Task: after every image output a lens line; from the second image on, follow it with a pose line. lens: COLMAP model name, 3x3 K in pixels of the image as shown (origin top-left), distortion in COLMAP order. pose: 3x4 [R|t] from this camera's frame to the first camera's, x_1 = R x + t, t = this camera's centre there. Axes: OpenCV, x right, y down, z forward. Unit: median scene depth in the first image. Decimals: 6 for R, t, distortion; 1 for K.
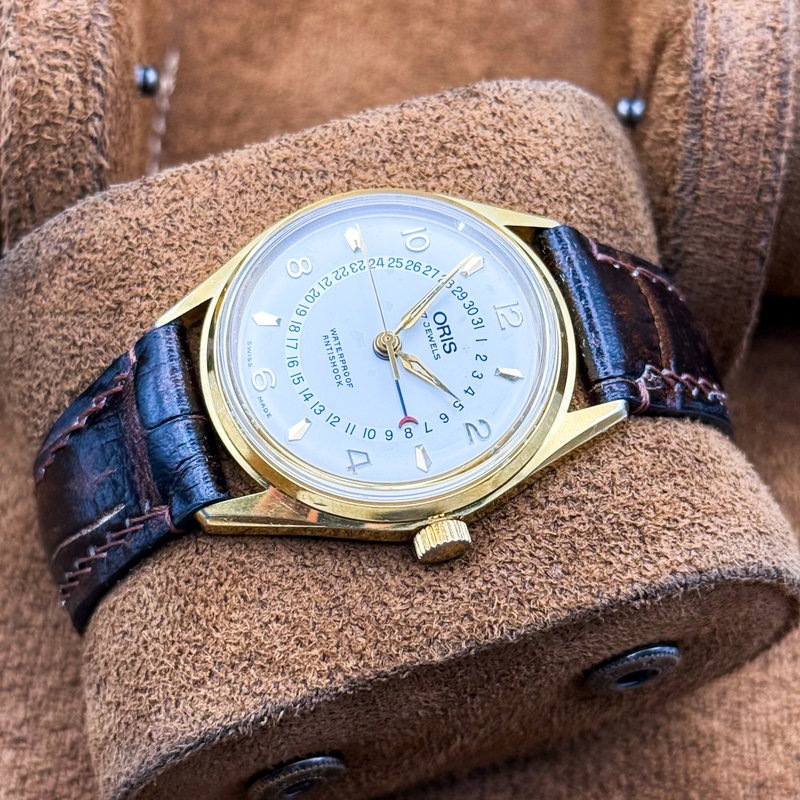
lens RADIAL K [[1869.8, 0, 398.3], [0, 1869.8, 461.3], [0, 0, 1]] dist [0.147940, -0.435709]
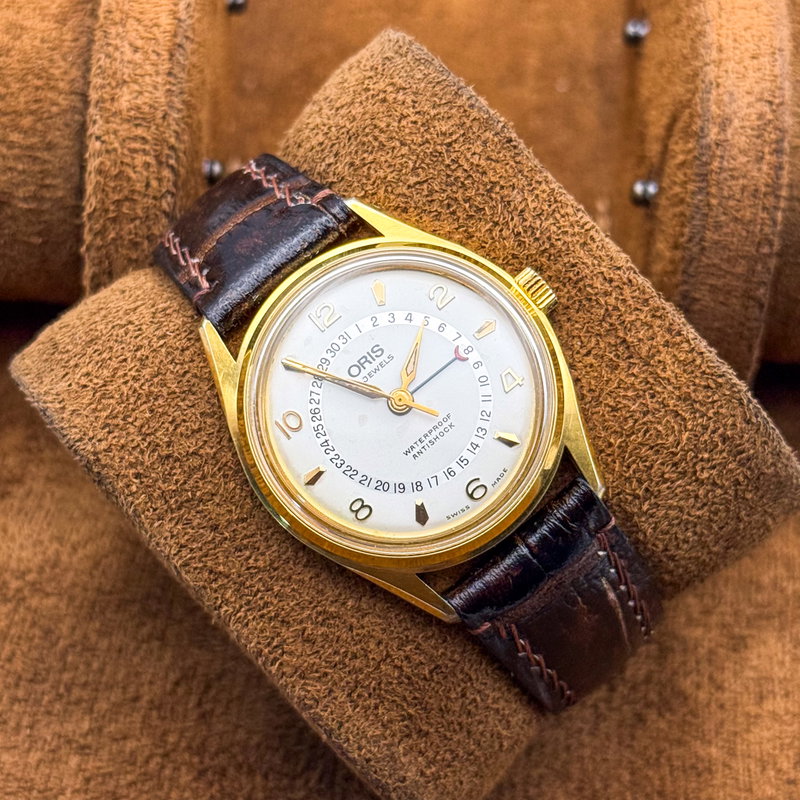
lens RADIAL K [[1869.8, 0, 398.3], [0, 1869.8, 461.3], [0, 0, 1]] dist [0.147940, -0.435709]
pose [[-0.416040, -0.905649, 0.081921, -0.127182], [0.853677, -0.357945, 0.378301, -0.491471], [-0.313285, 0.227323, 0.922051, -0.008836]]
